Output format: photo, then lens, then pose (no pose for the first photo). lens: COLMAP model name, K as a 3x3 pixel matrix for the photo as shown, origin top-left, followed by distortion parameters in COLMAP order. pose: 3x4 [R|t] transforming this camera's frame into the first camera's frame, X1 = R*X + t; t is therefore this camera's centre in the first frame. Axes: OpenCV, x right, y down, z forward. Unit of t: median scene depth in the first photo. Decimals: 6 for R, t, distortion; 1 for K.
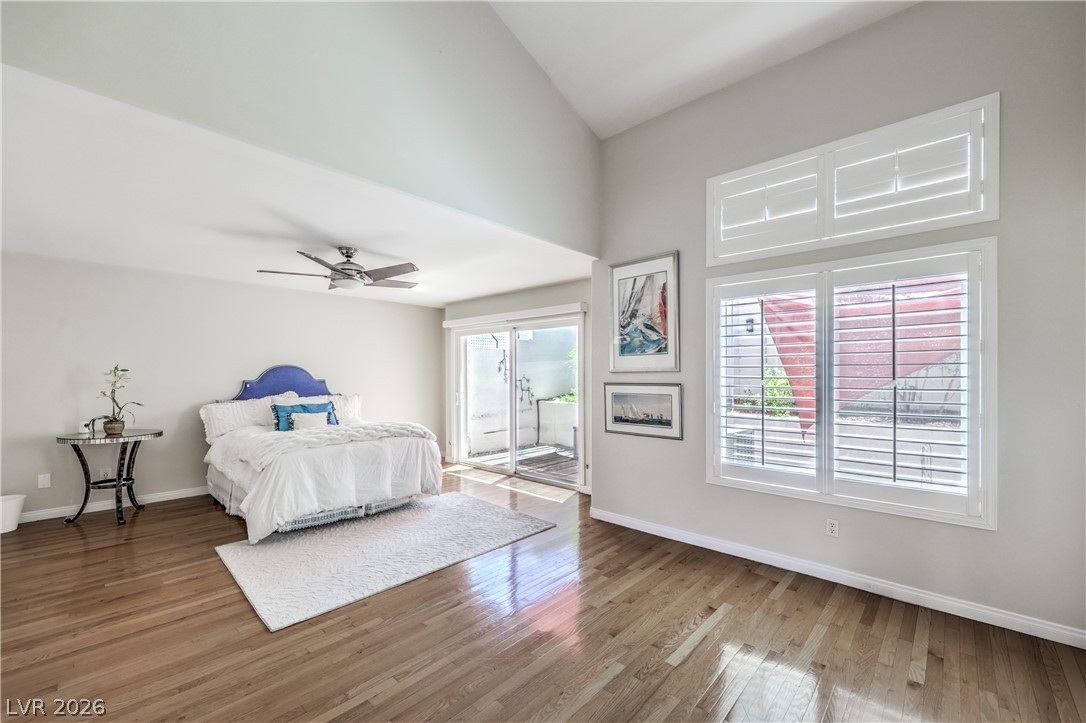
lens RADIAL K [[441.4, 0, 547.5], [0, 441.4, 370.2], [0, 0, 1]] dist [-0.001022, -0.000143]
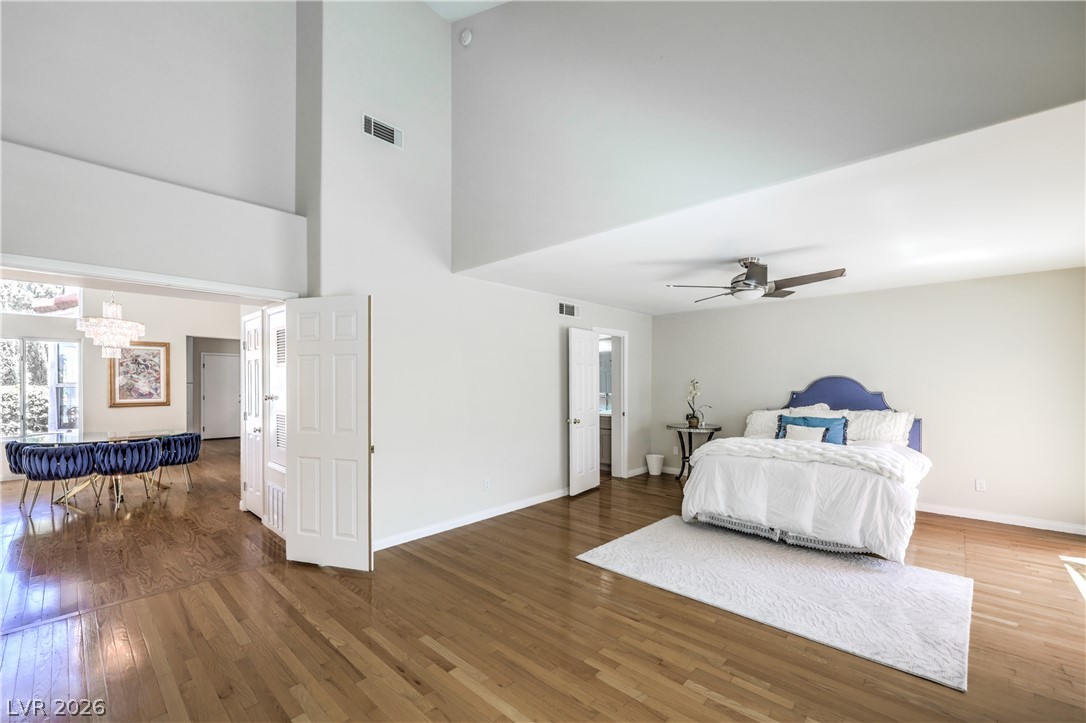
lens RADIAL K [[448.6, 0, 541.7], [0, 448.6, 388.1], [0, 0, 1]] dist [-0.003283, -0.000468]
pose [[-0.016498, 0.008091, -0.999831, 0.537627], [0.012933, 0.999885, 0.007878, -0.001505], [0.999780, -0.012801, -0.016601, 0.542431]]
